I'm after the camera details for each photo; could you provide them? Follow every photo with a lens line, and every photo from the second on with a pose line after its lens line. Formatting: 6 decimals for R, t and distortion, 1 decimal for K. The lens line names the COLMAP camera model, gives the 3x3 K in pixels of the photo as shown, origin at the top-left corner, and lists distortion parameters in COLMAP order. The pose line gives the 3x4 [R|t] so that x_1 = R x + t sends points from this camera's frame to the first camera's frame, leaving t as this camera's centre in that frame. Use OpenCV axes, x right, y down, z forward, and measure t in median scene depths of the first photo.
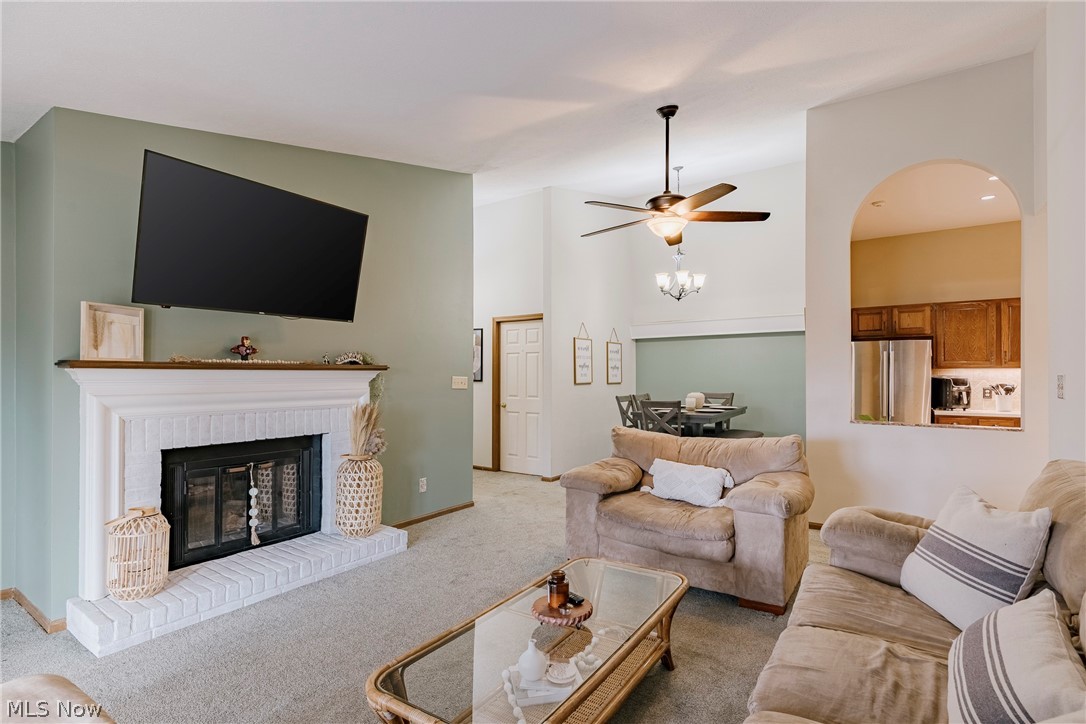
lens RADIAL K [[522.4, 0, 539.3], [0, 522.4, 369.6], [0, 0, 1]] dist [0.000589, -0.000703]
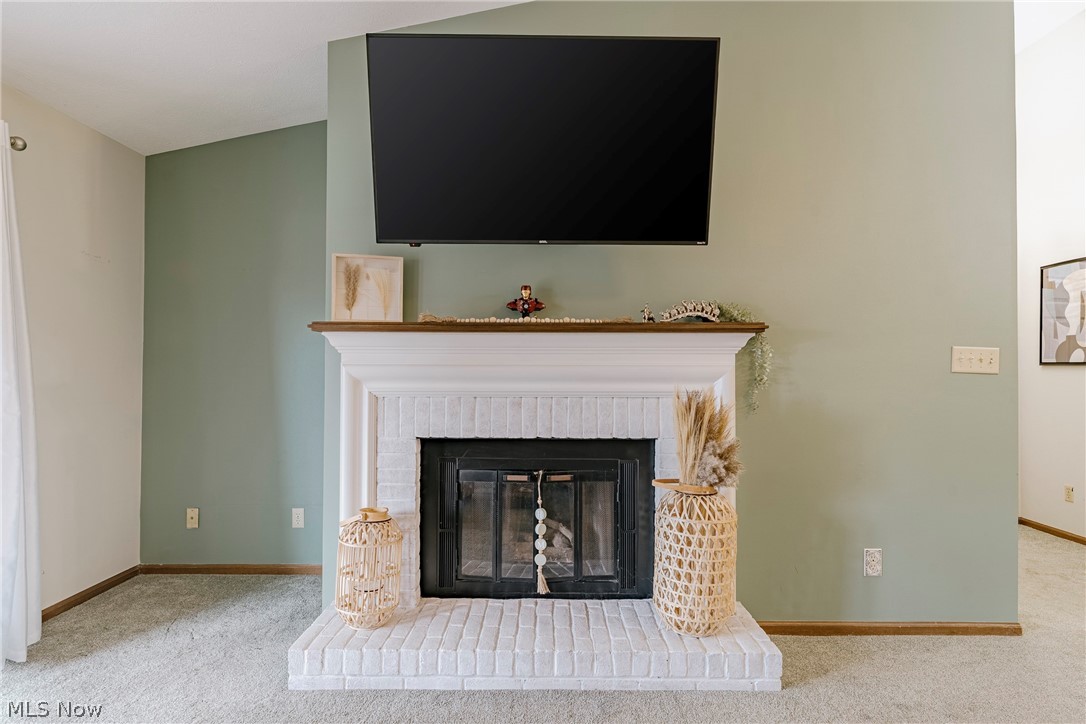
lens RADIAL K [[621.9, 0, 548.6], [0, 621.9, 355.2], [0, 0, 1]] dist [-0.004867, 0.002618]
pose [[0.577293, -0.007673, -0.816501, 0.109790], [0.004099, 0.999970, -0.006498, 0.031838], [0.816527, 0.000404, 0.577307, 0.511665]]
